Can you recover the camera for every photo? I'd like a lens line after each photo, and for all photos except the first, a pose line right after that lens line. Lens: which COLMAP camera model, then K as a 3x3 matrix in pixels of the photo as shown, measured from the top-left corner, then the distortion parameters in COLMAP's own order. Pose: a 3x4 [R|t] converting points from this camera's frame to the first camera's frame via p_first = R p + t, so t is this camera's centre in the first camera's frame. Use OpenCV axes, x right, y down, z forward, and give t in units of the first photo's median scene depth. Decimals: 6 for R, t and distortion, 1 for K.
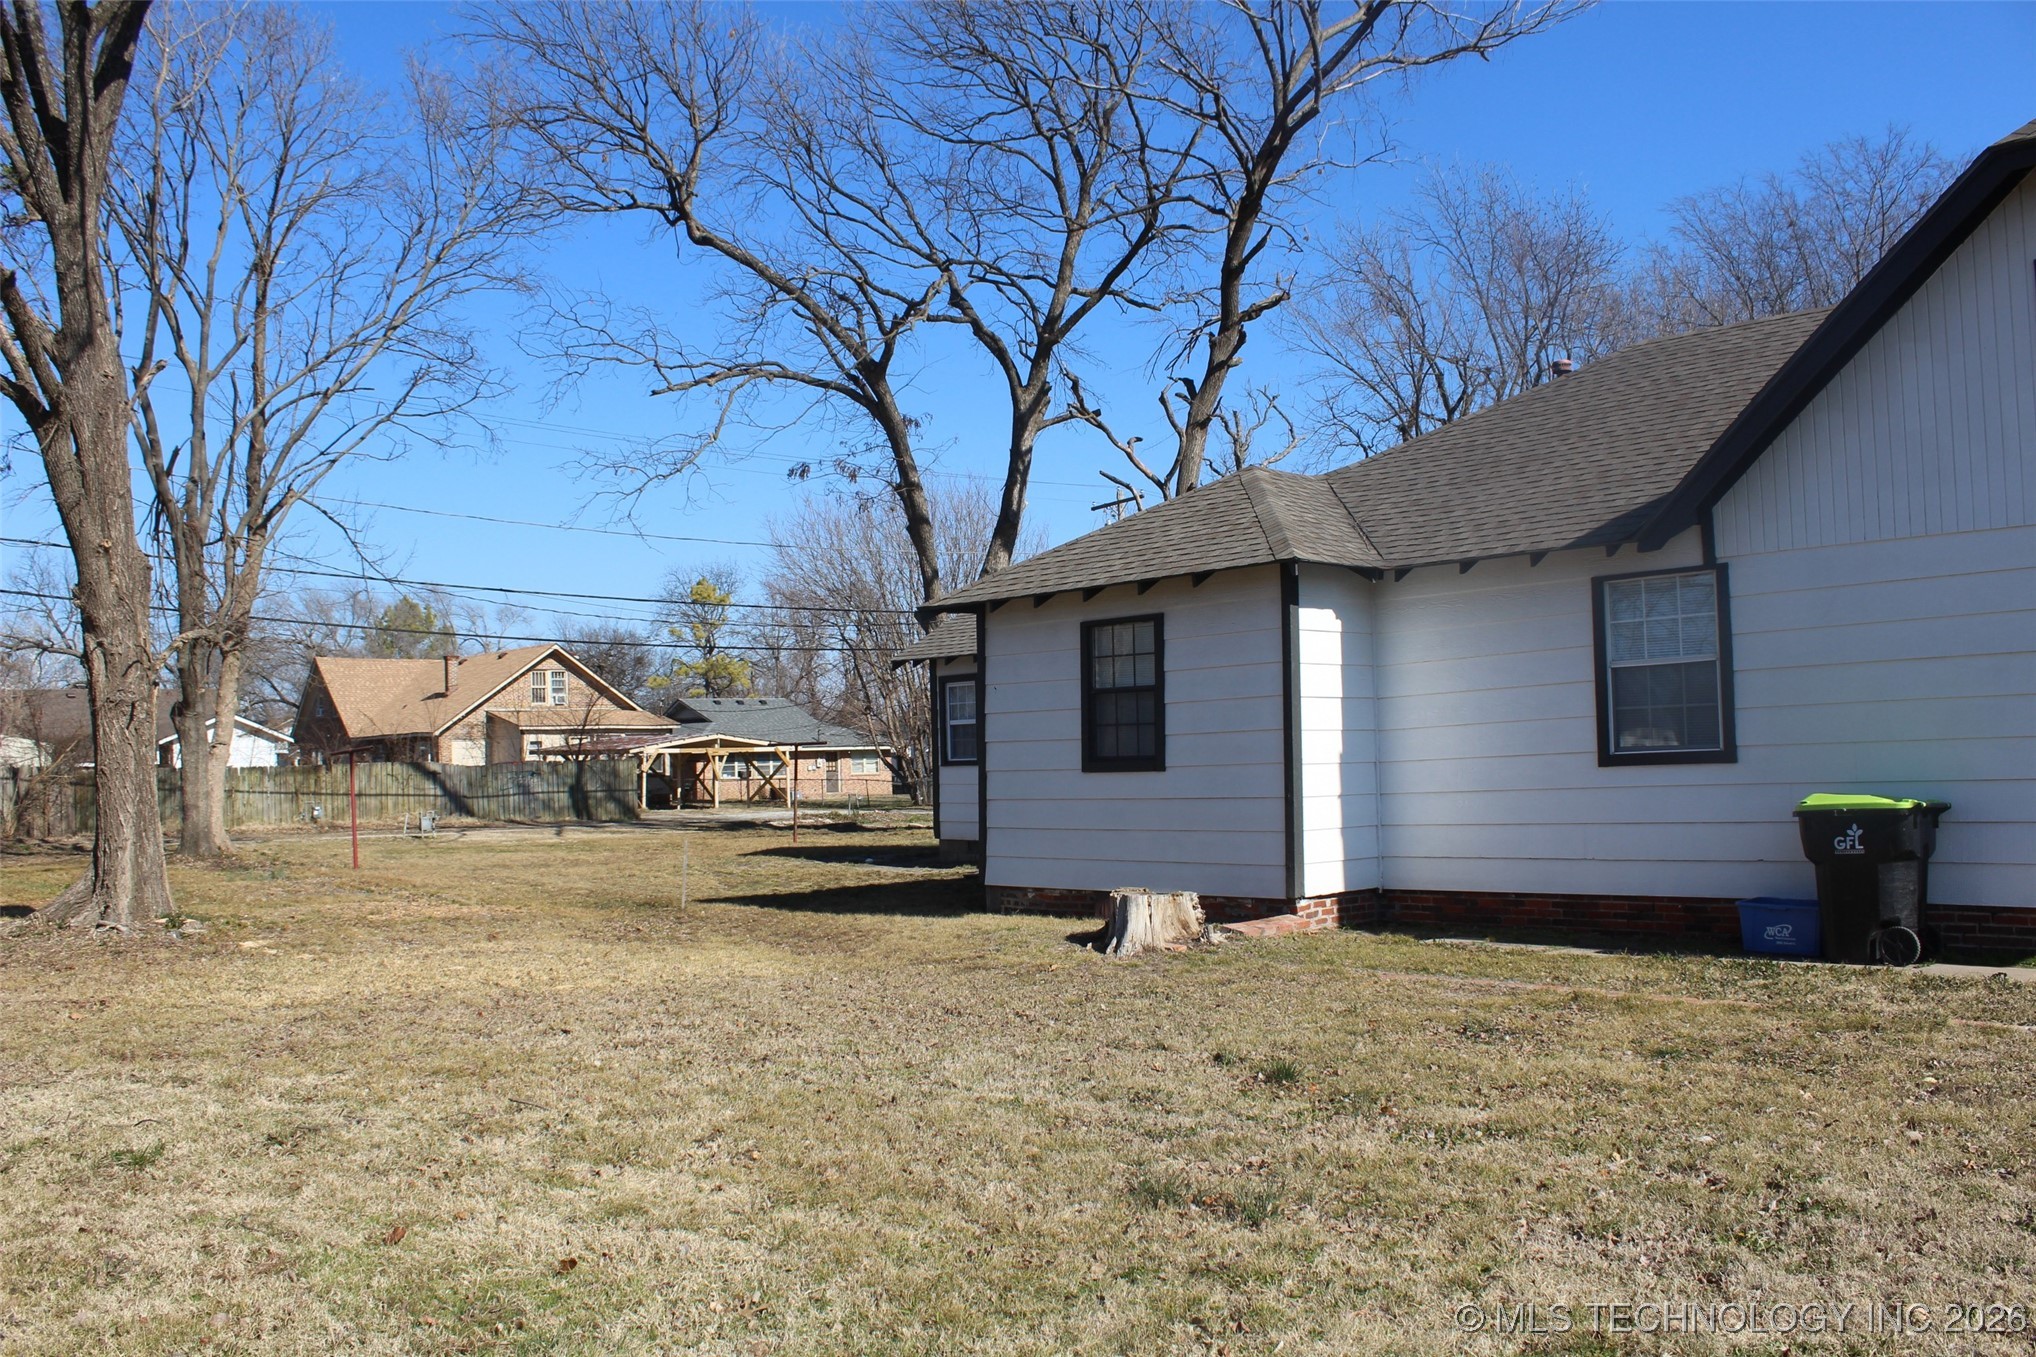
lens RADIAL K [[1685.5, 0, 1018.0], [0, 1685.5, 678.5], [0, 0, 1]] dist [-0.162449, 0.148414]
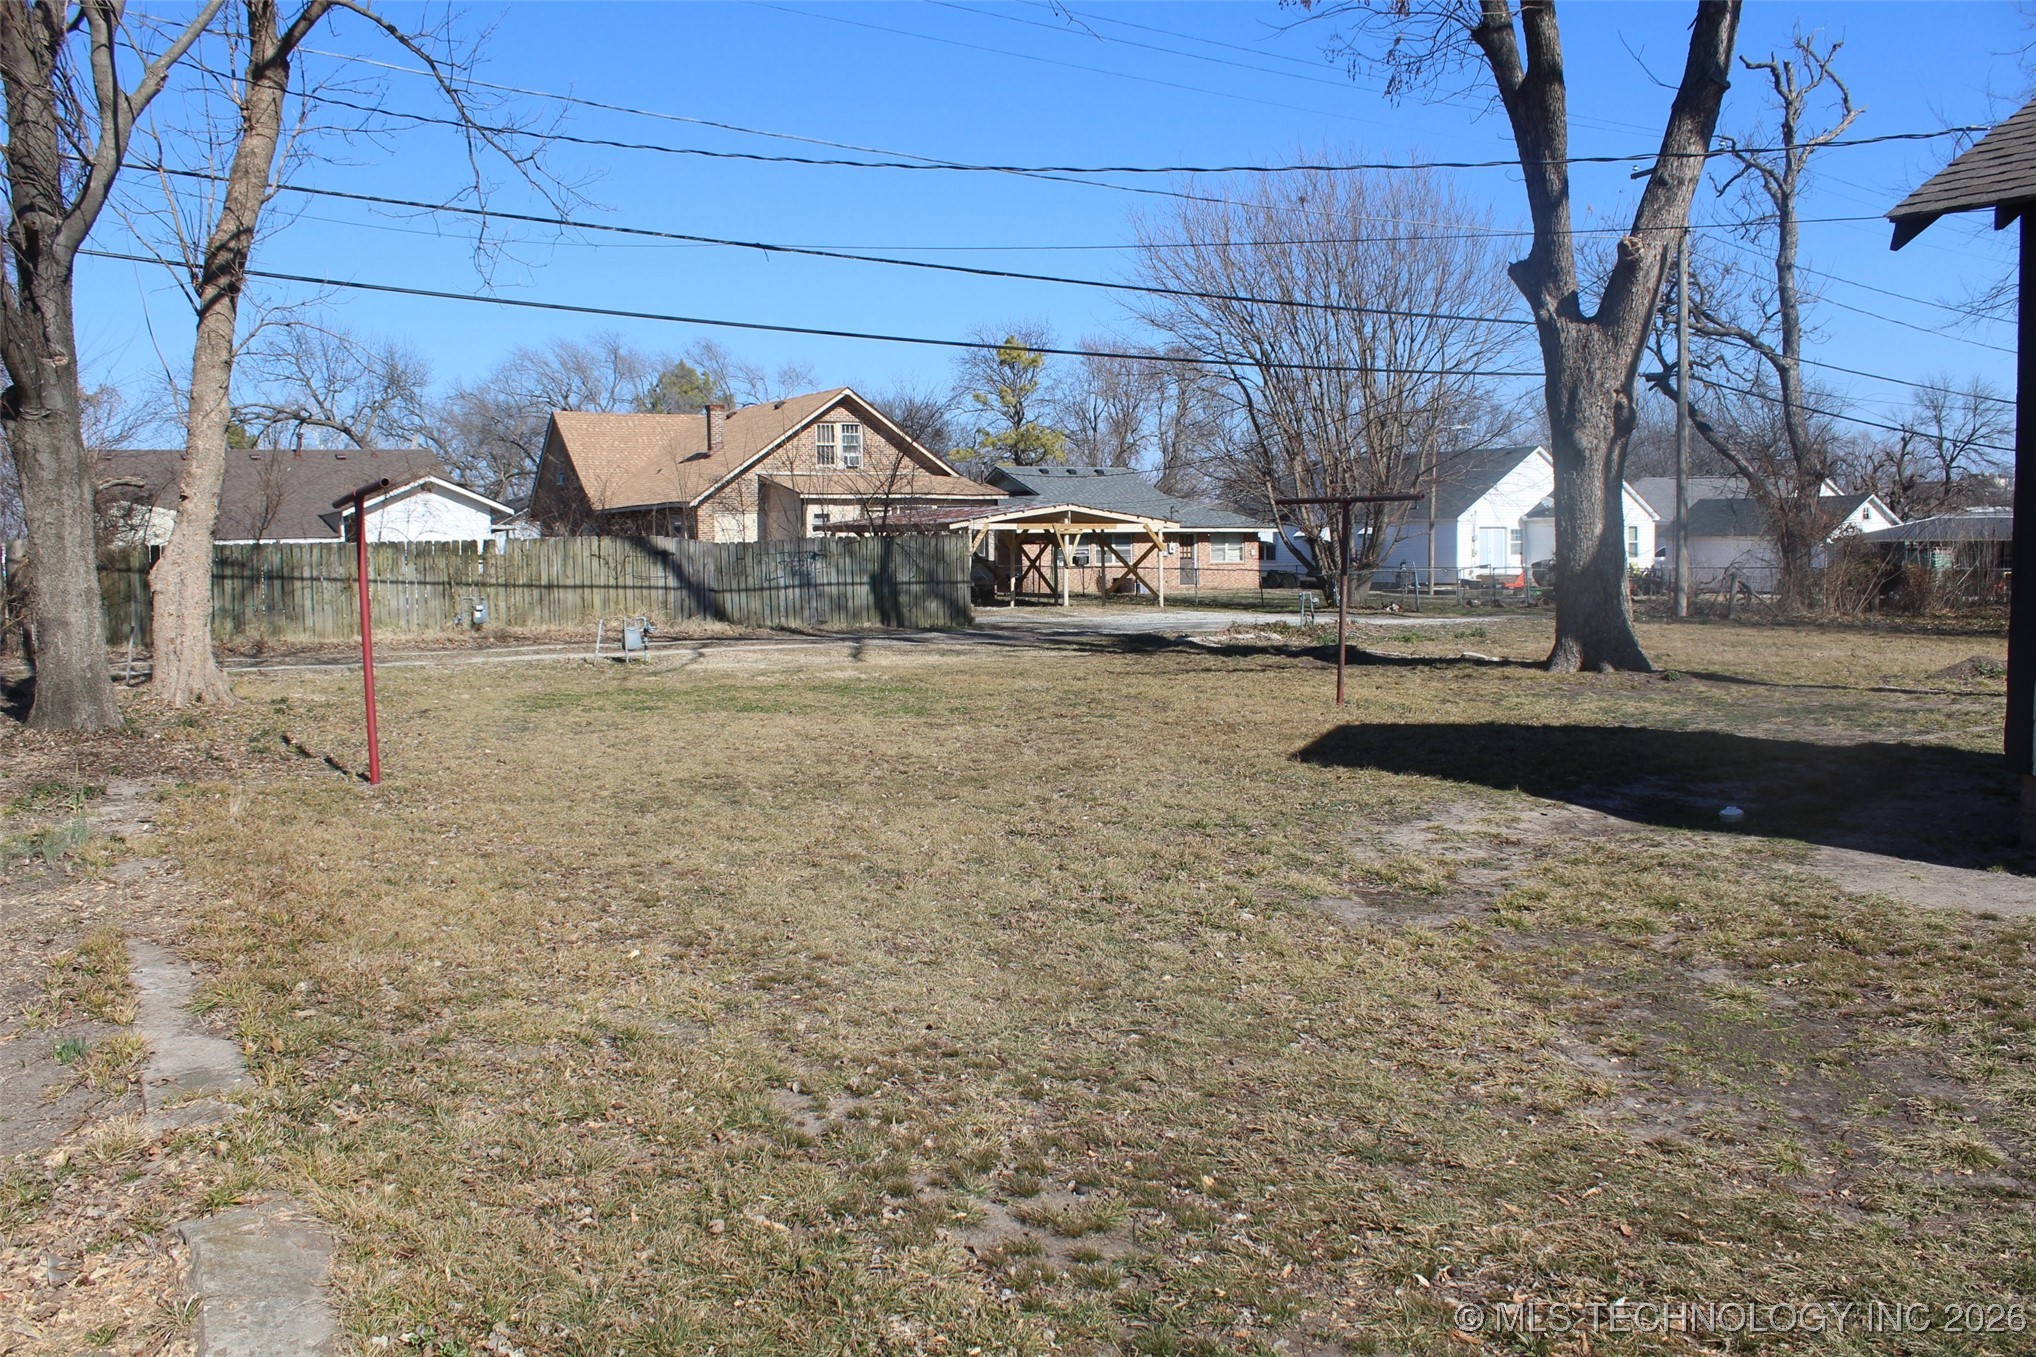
lens RADIAL K [[1685.5, 0, 1018.0], [0, 1685.5, 678.5], [0, 0, 1]] dist [-0.162449, 0.148414]
pose [[0.985887, 0.027614, -0.165117, -0.076522], [-0.006756, 0.992061, 0.125575, 0.016159], [0.167274, -0.122687, 0.978247, 0.268635]]
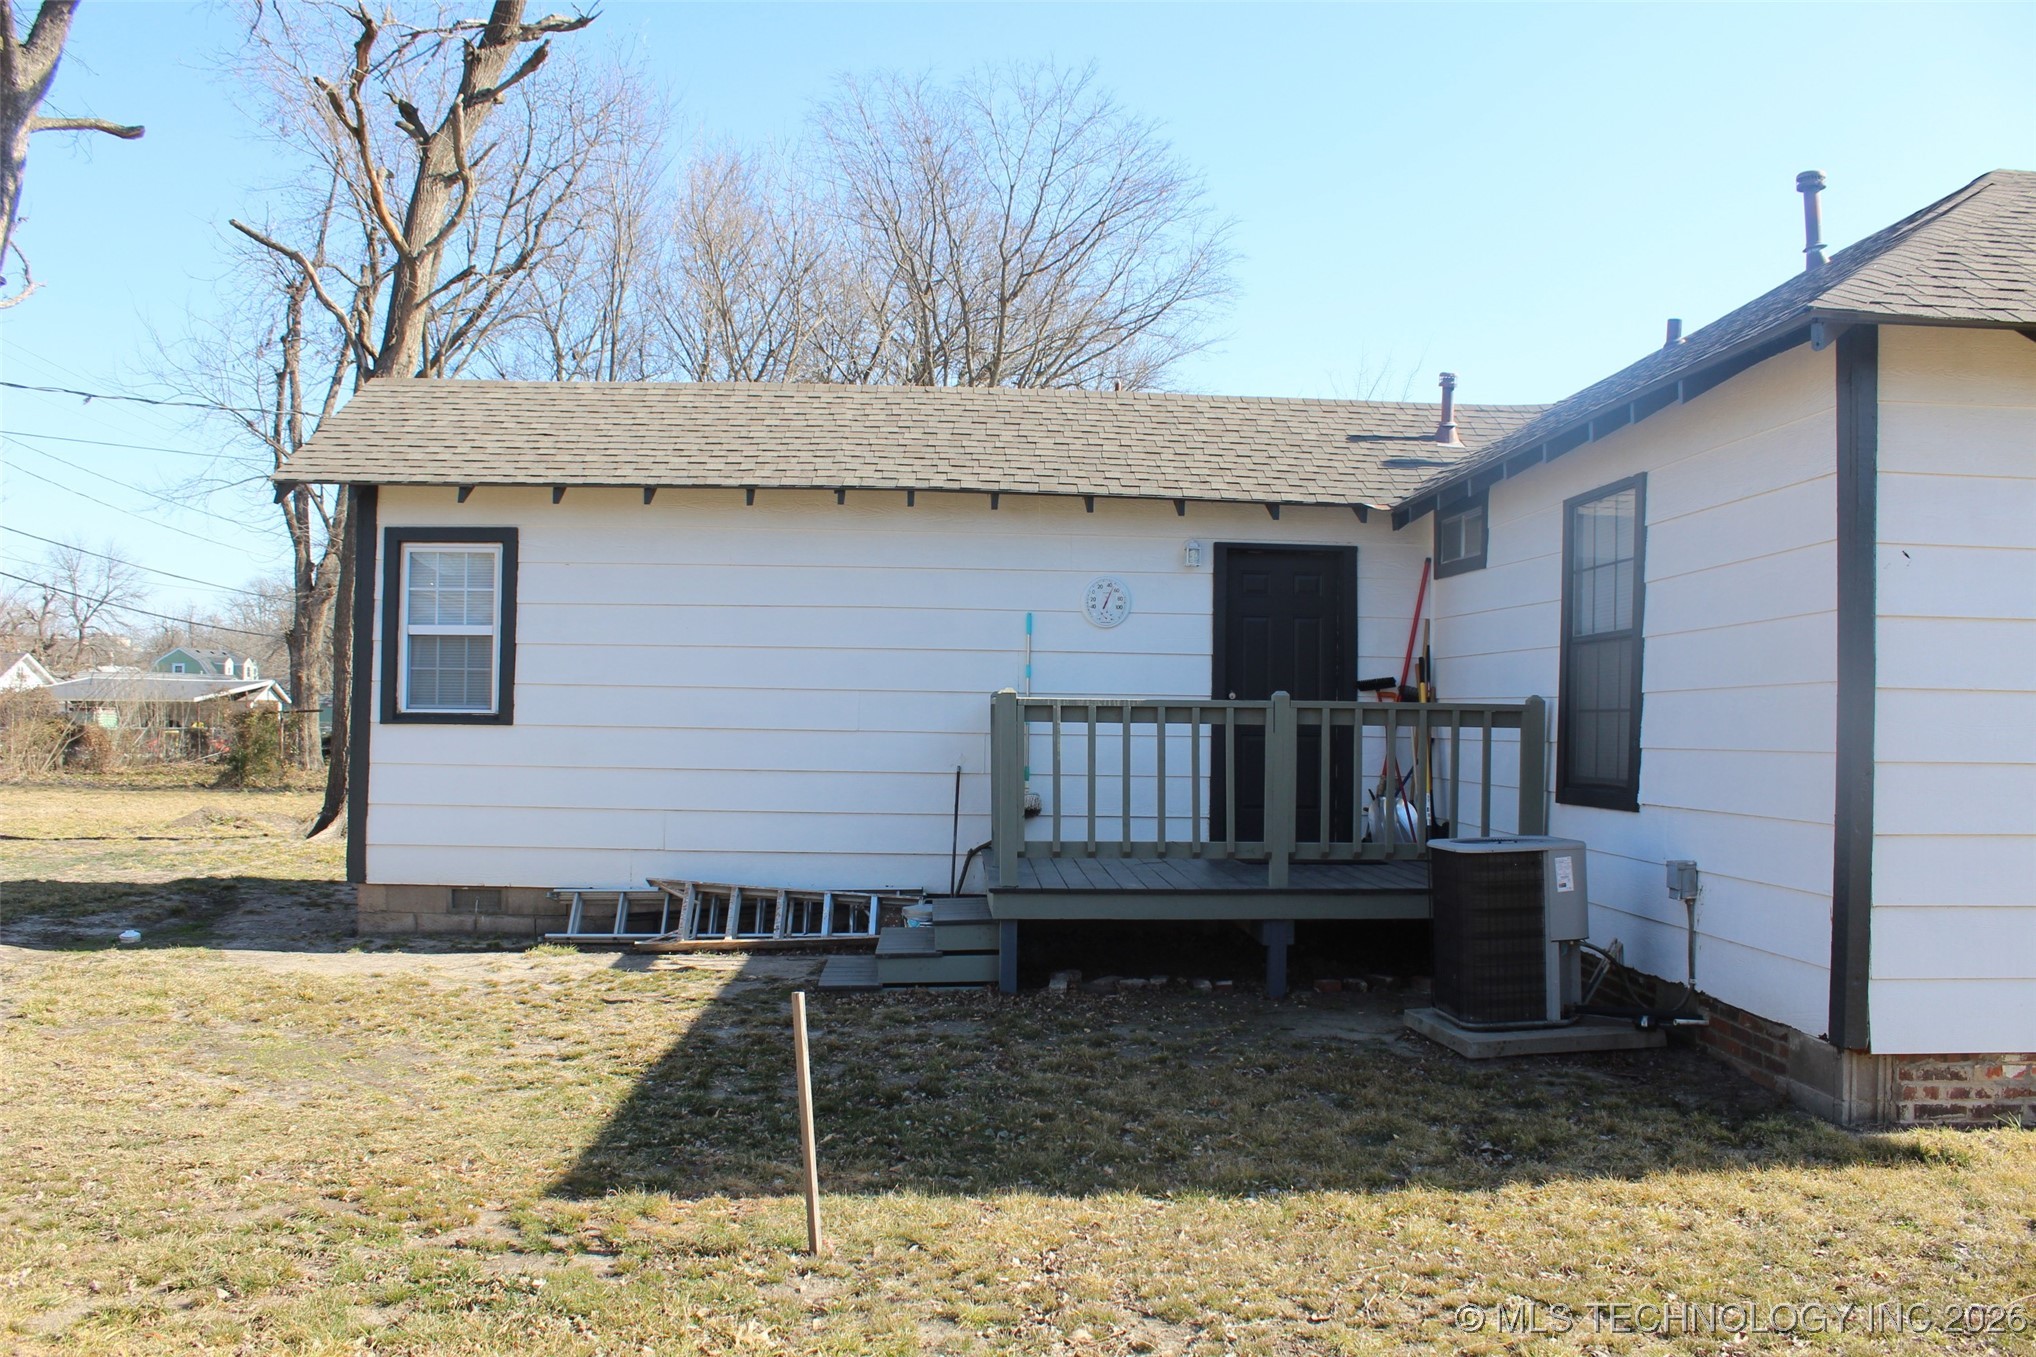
lens RADIAL K [[1685.5, 0, 1018.0], [0, 1685.5, 678.5], [0, 0, 1]] dist [-0.162449, 0.148414]
pose [[0.637173, 0.051487, 0.768999, -0.112194], [-0.065100, 0.997796, -0.012865, 0.013869], [-0.767966, -0.041865, 0.639121, 0.235224]]
